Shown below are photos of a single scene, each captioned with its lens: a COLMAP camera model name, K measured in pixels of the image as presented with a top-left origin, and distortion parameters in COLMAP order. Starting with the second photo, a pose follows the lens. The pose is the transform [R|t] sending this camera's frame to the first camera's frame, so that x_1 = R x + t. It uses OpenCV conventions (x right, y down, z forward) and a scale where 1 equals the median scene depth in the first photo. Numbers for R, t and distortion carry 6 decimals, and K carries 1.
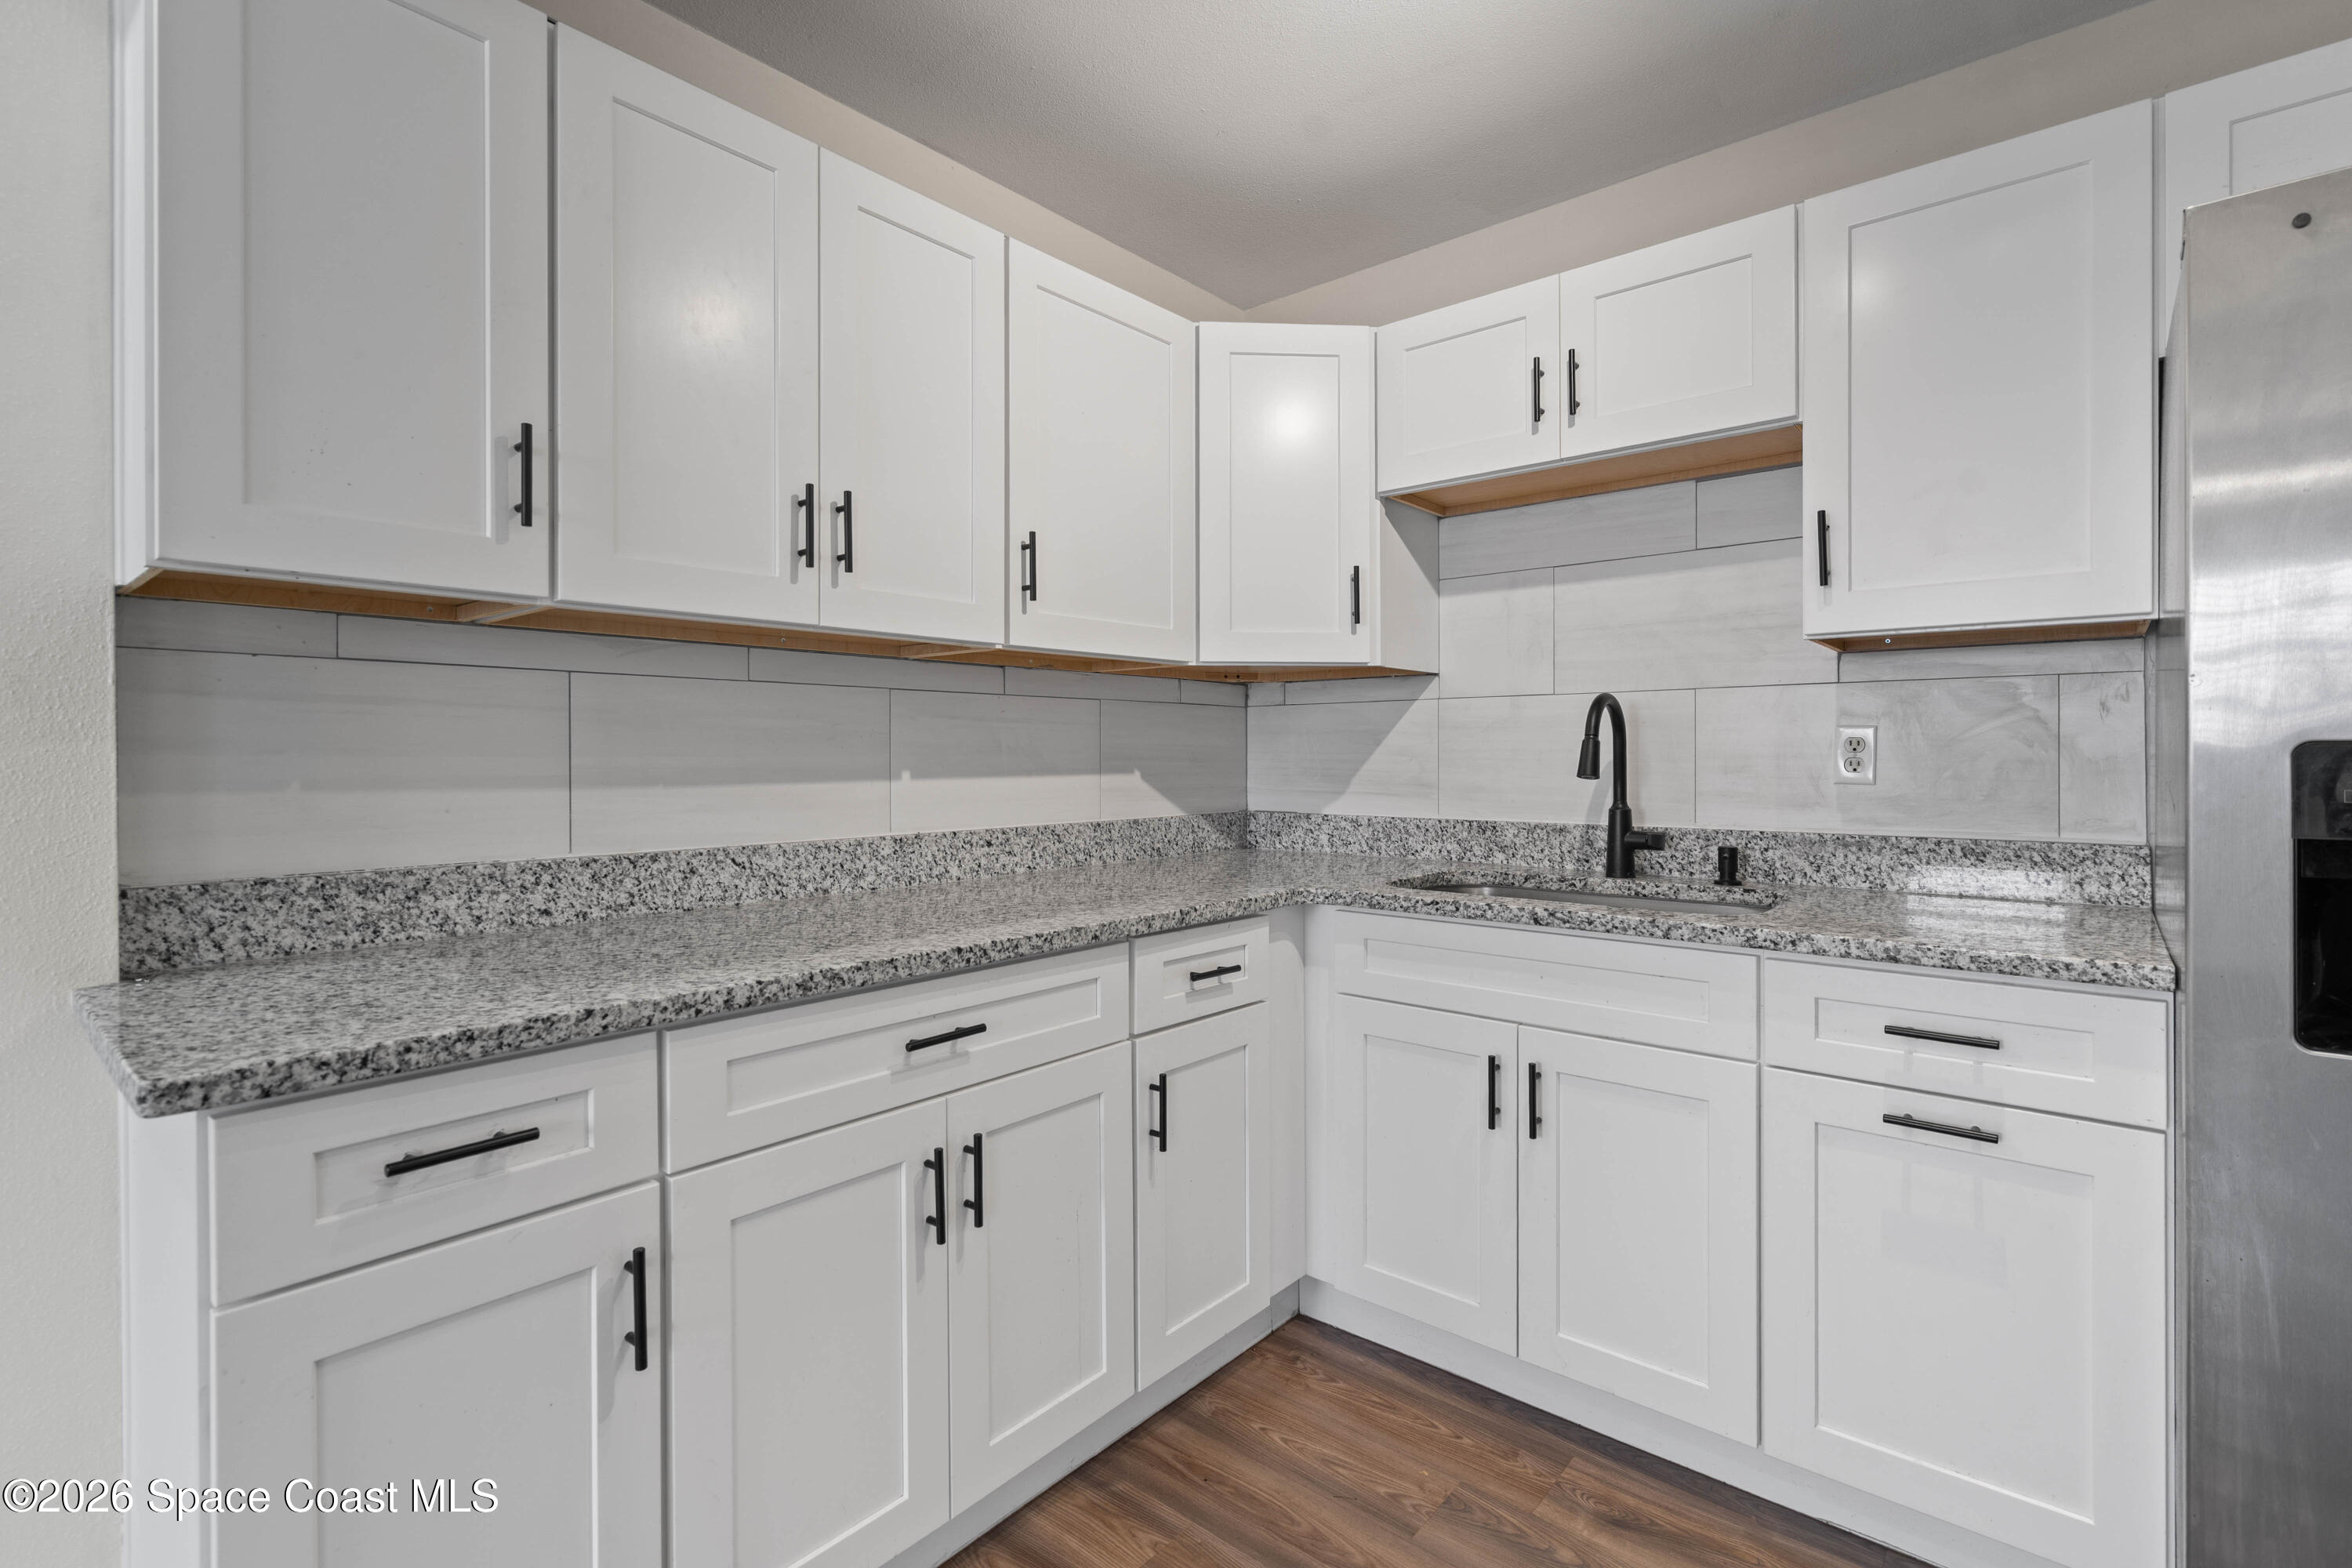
lens RADIAL K [[1077.6, 0, 1176.4], [0, 1077.6, 757.6], [0, 0, 1]] dist [-0.001955, 0.001010]
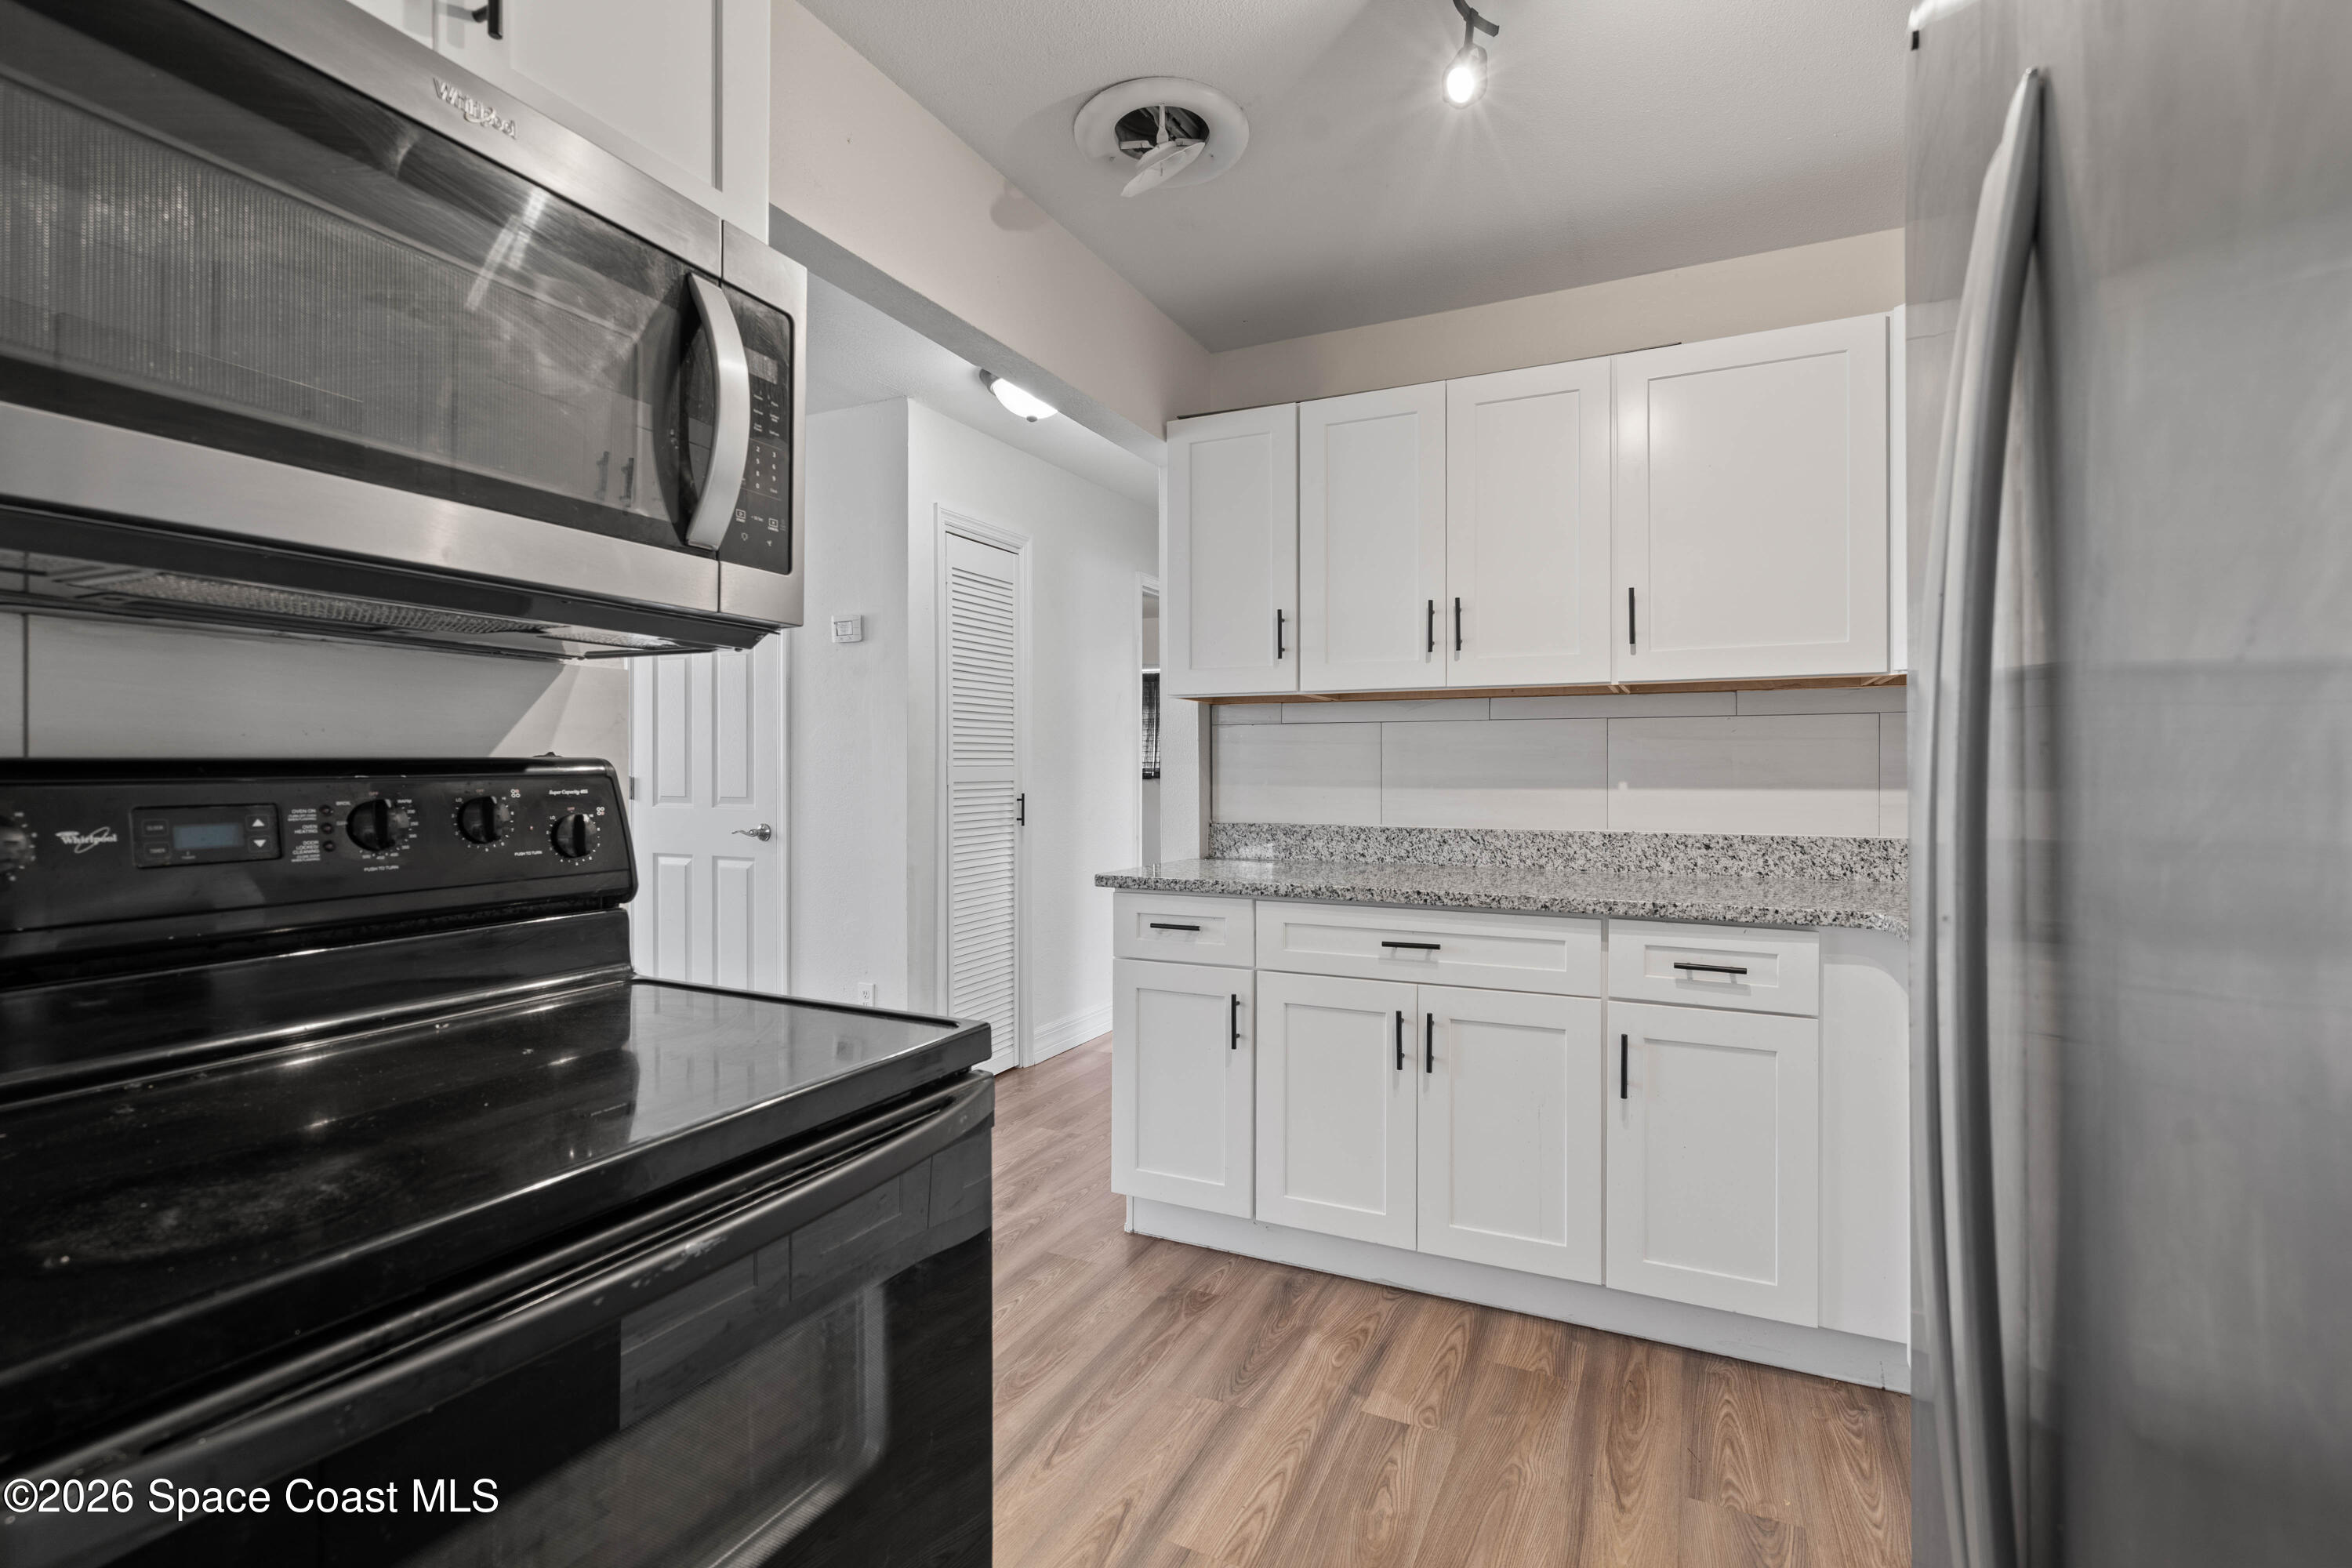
lens RADIAL K [[1077.6, 0, 1181.6], [0, 1077.6, 770.6], [0, 0, 1]] dist [-0.001955, 0.001010]
pose [[0.260718, 0.002676, -0.965411, 0.972615], [-0.003481, 0.999992, 0.001832, -0.001744], [0.965409, 0.002883, 0.260726, 0.198647]]
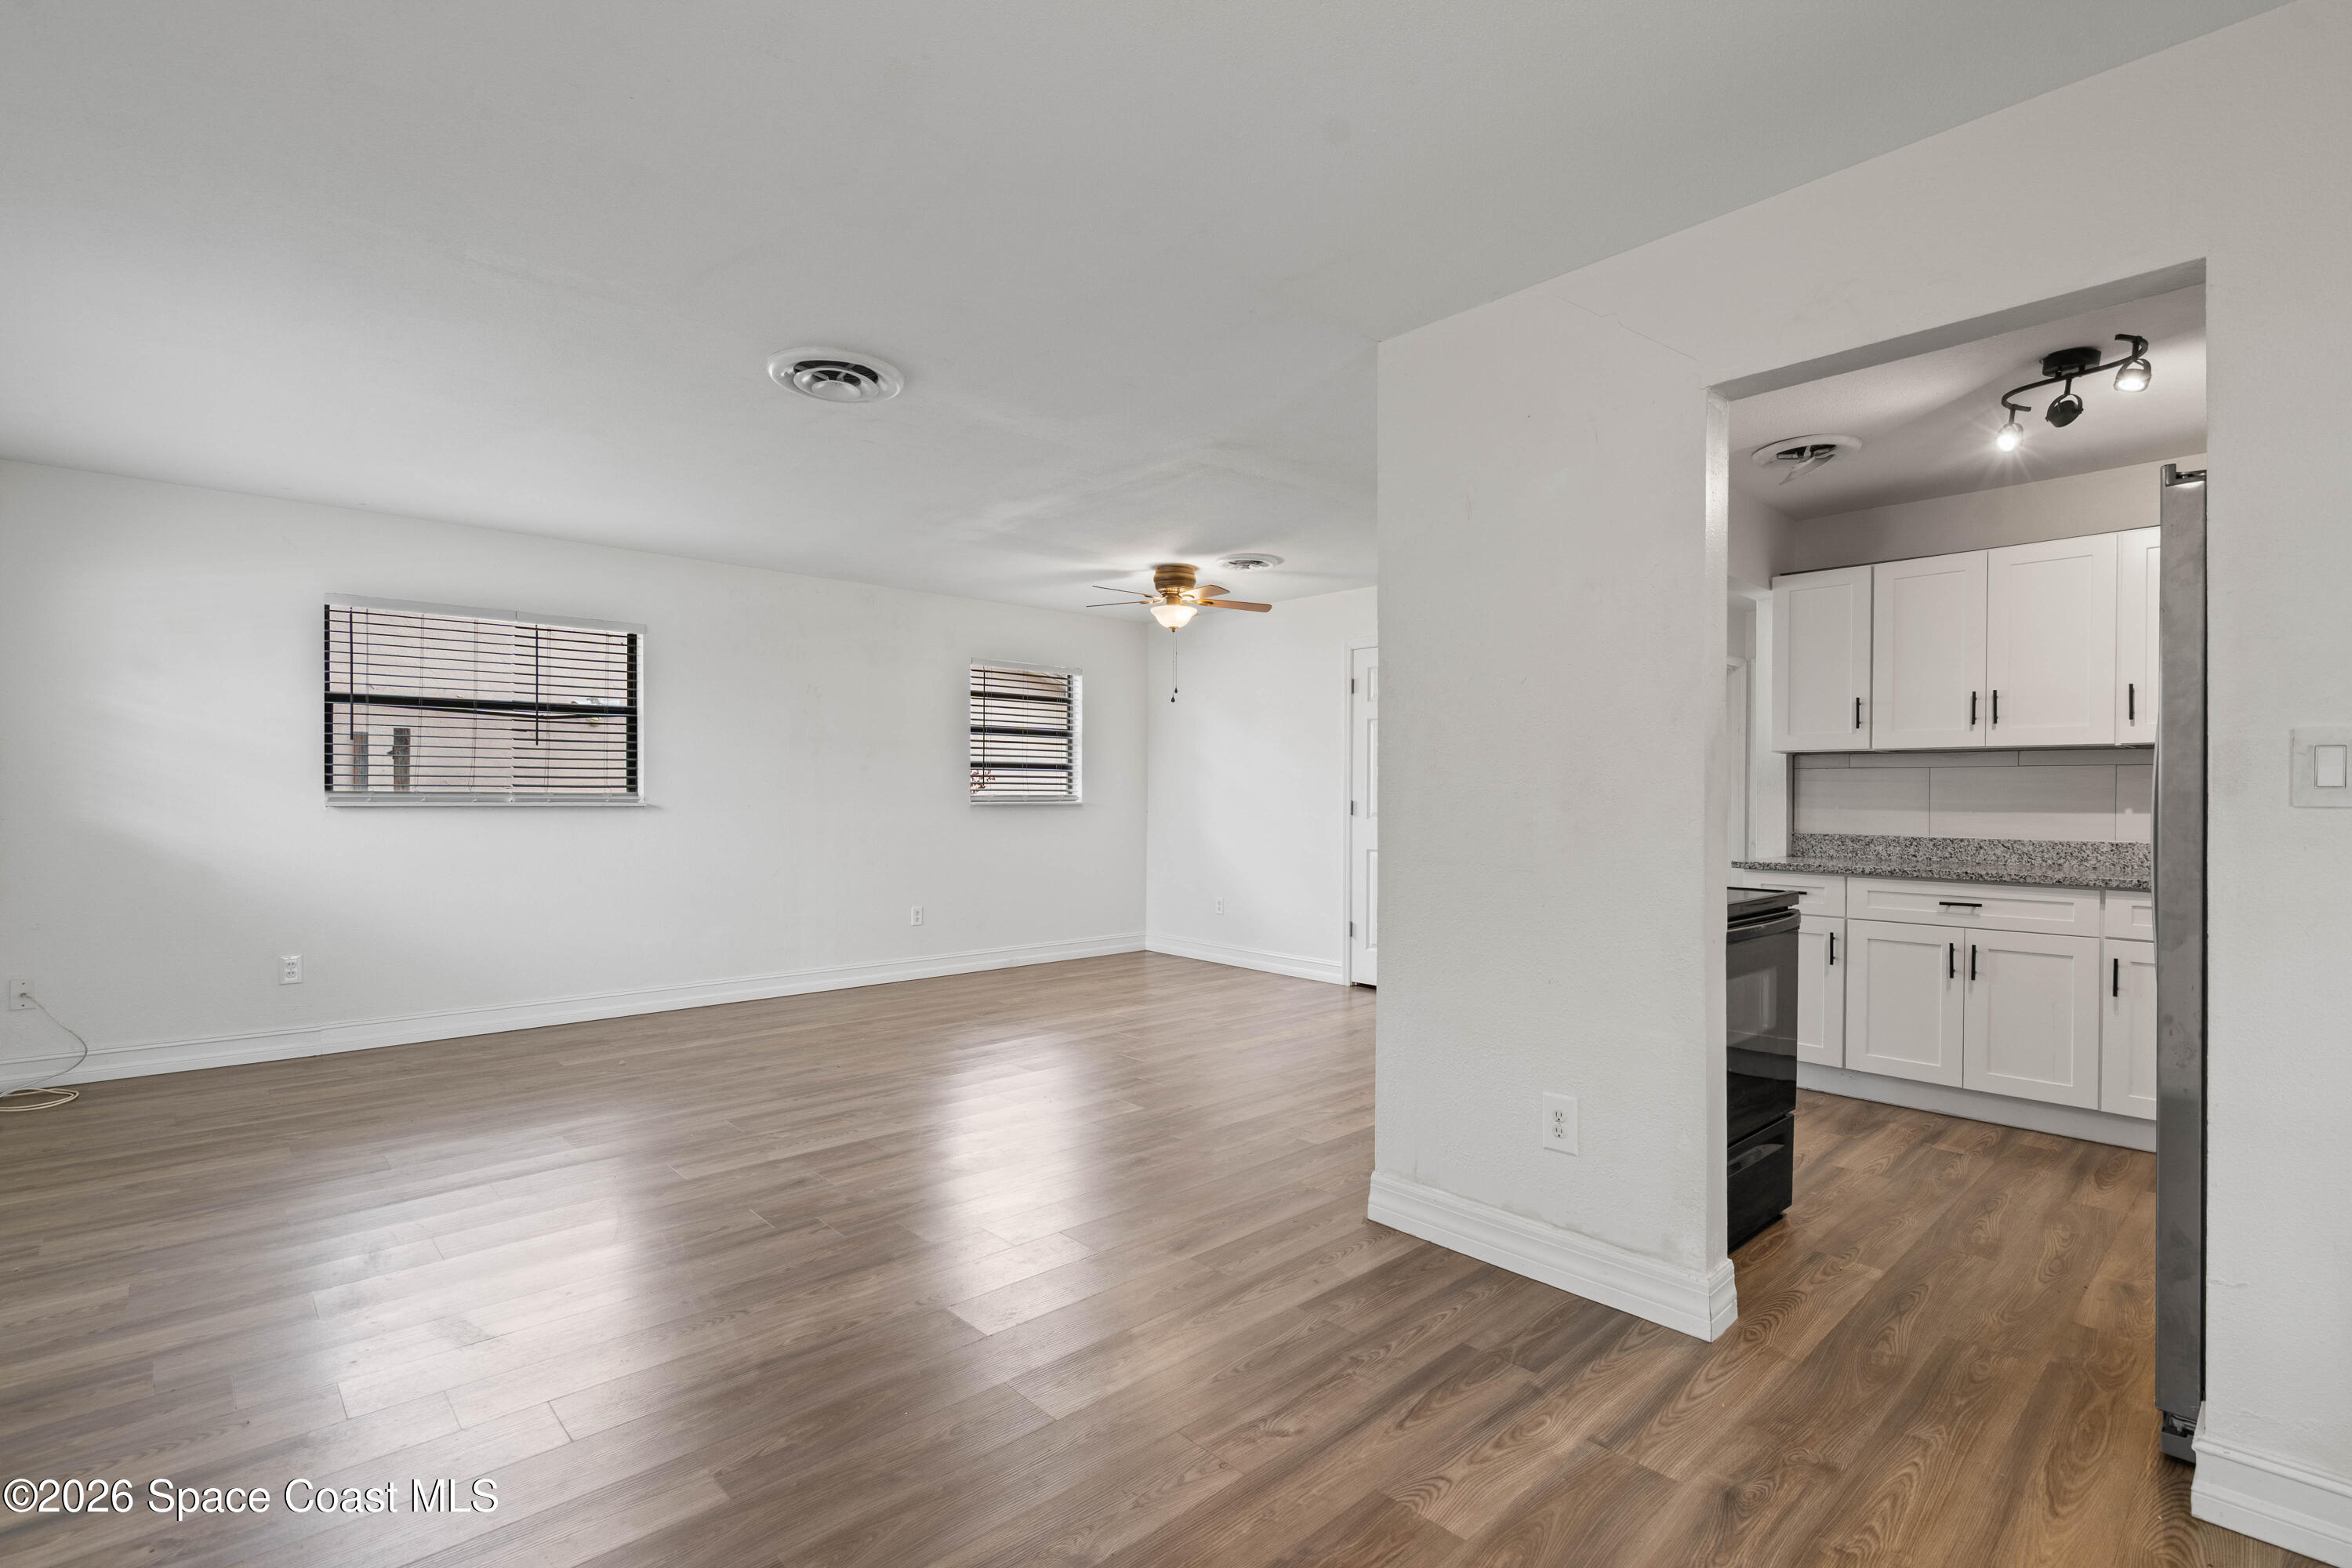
lens RADIAL K [[1077.6, 0, 1181.7], [0, 1077.6, 803.8], [0, 0, 1]] dist [-0.001955, 0.001010]
pose [[-0.113993, 0.007807, -0.993451, 2.075256], [-0.009447, 0.999915, 0.008942, 0.003311], [0.993437, 0.010405, -0.113909, -0.479149]]
